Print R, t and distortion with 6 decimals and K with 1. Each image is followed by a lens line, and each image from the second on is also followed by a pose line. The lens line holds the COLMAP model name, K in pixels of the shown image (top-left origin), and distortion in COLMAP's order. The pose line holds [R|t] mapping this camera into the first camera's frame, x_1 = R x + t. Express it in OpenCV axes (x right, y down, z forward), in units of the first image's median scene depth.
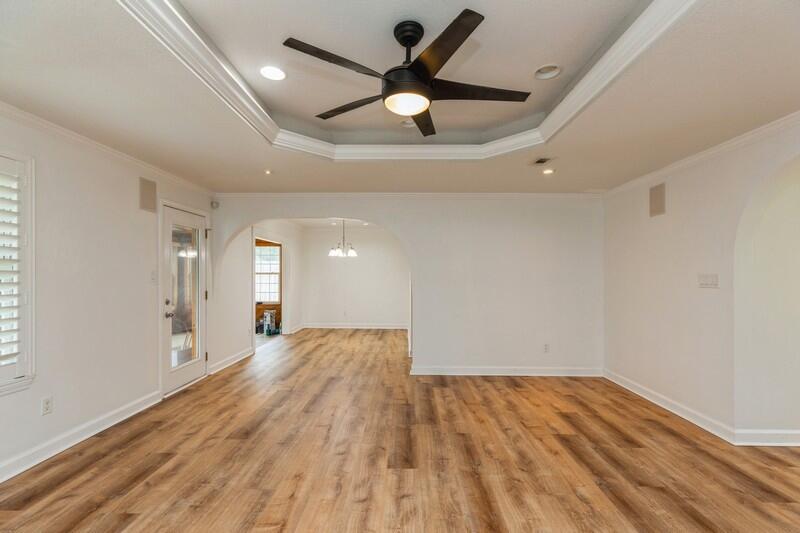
lens RADIAL K [[356.4, 0, 403.1], [0, 356.4, 275.2], [0, 0, 1]] dist [0.003947, 0.000163]
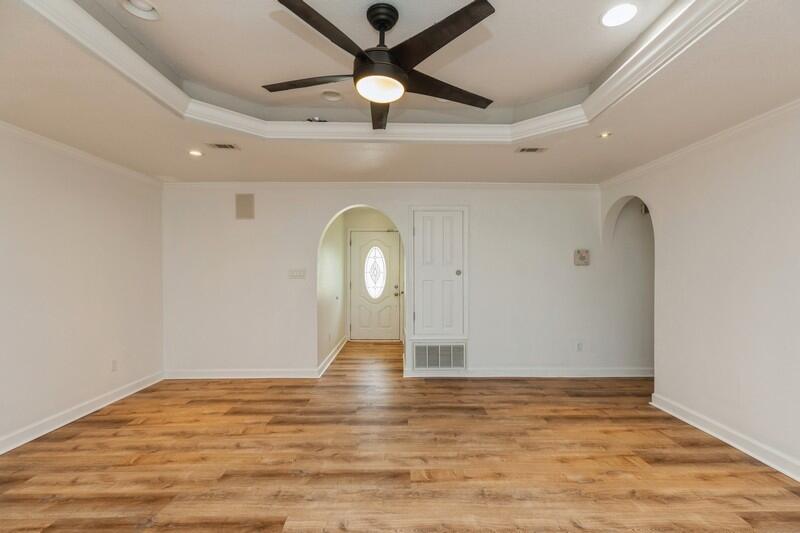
lens RADIAL K [[360.4, 0, 403.6], [0, 360.4, 275.1], [0, 0, 1]] dist [0.003426, 0.000747]
pose [[-0.022577, -0.017489, 0.999592, -0.569834], [0.001451, 0.999845, 0.017526, -0.004191], [-0.999744, 0.001847, -0.022548, 0.577359]]
